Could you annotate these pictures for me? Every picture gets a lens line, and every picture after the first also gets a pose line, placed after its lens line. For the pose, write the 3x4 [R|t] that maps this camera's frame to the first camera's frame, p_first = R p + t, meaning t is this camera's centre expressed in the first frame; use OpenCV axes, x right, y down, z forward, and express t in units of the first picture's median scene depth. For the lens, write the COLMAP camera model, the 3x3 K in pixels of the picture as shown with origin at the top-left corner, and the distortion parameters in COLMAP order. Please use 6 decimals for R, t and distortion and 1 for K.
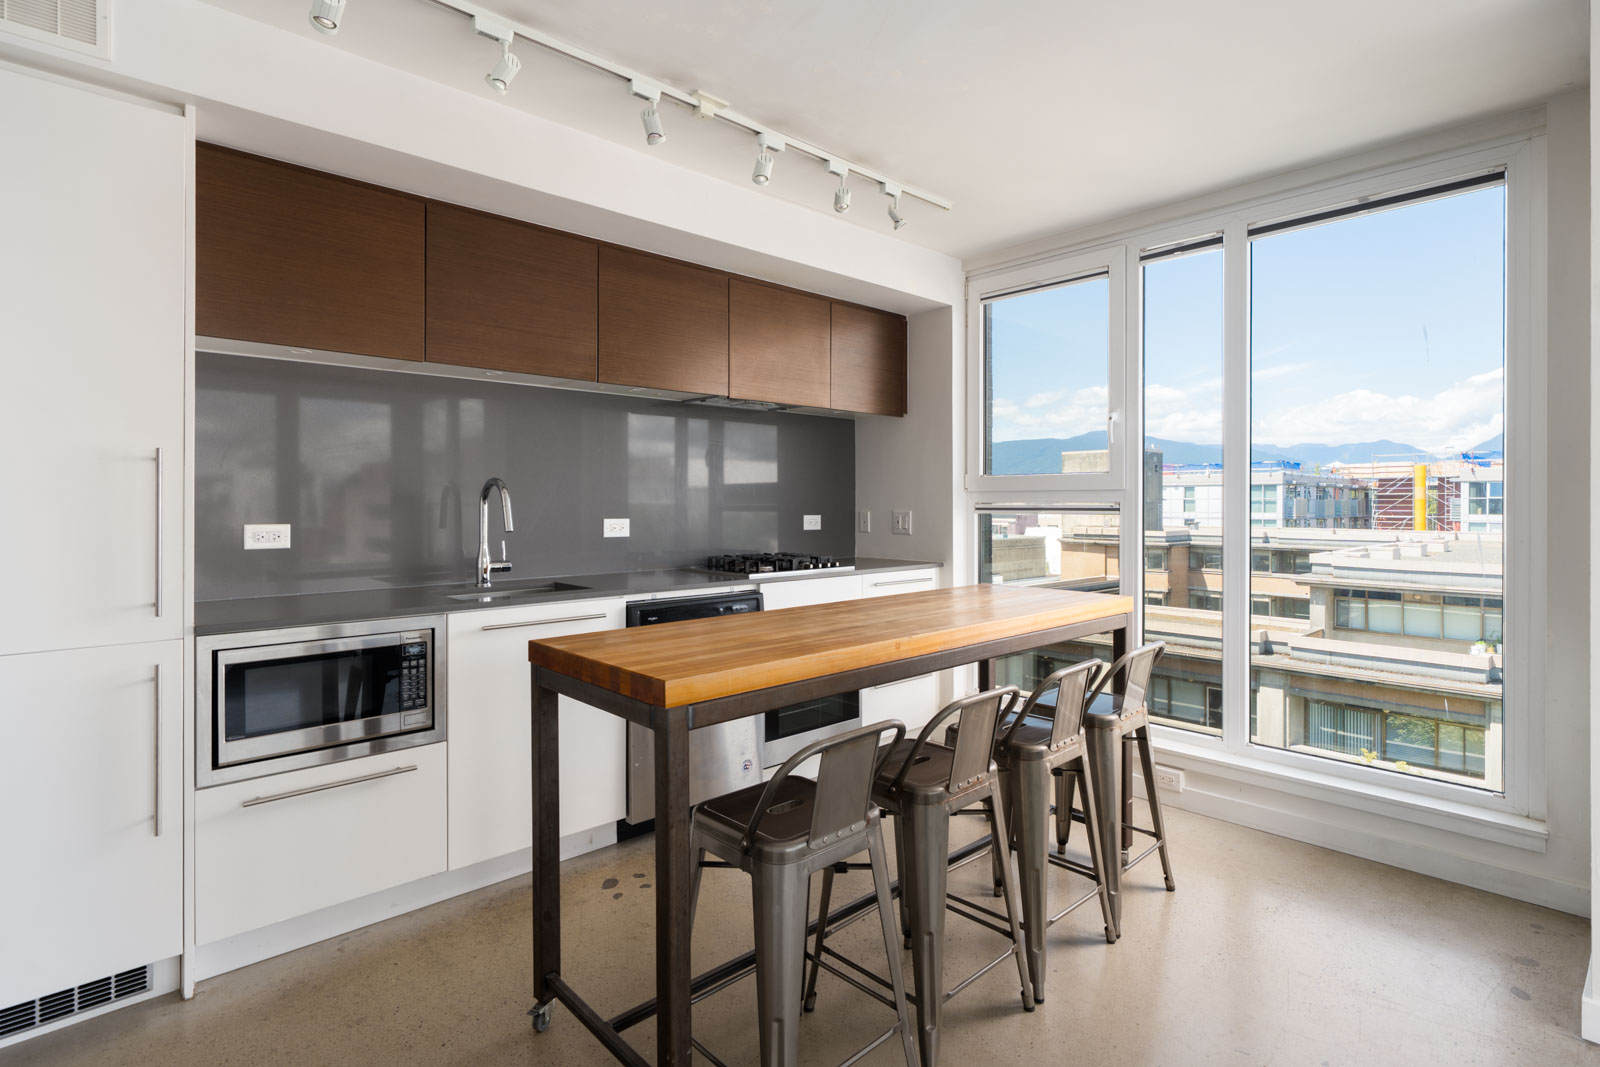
lens RADIAL K [[803.2, 0, 831.5], [0, 803.2, 503.0], [0, 0, 1]] dist [0.002417, 0.000453]
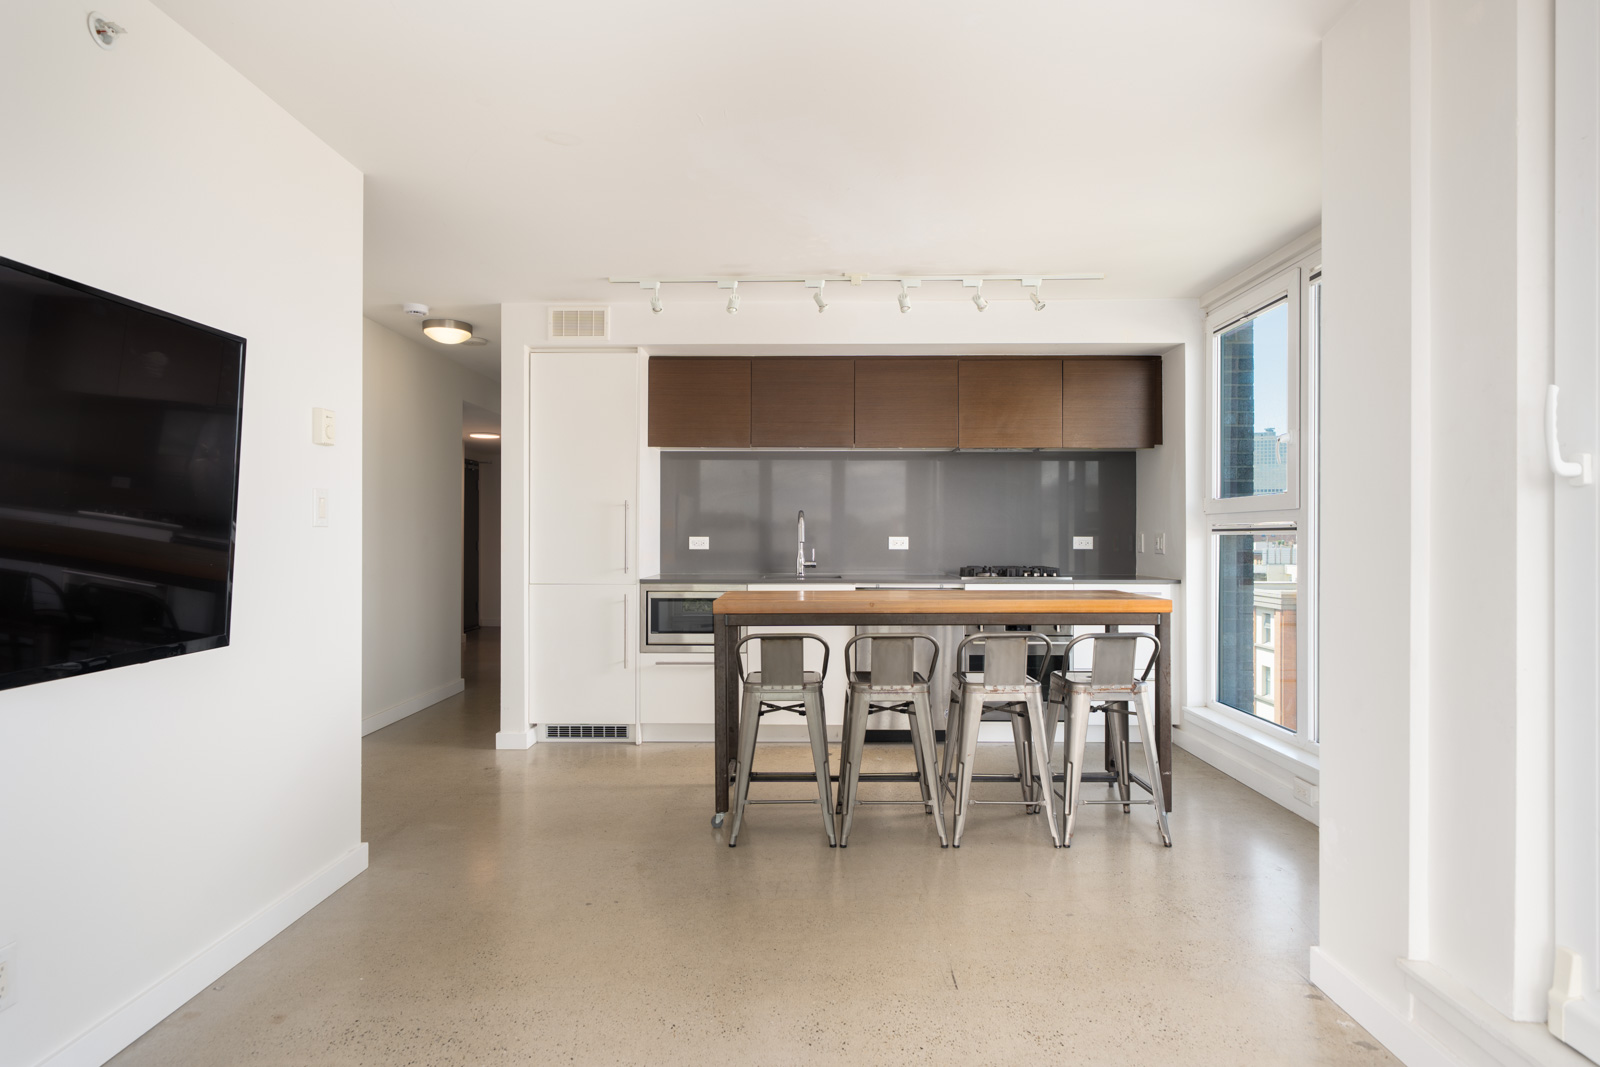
lens RADIAL K [[823.4, 0, 800.0], [0, 823.4, 533.5], [0, 0, 1]] dist [0.001825, 0.002751]
pose [[0.709212, -0.001183, -0.704994, 0.554080], [-0.001661, 0.999993, -0.003350, 0.015899], [0.704993, 0.003547, 0.709205, -0.151143]]
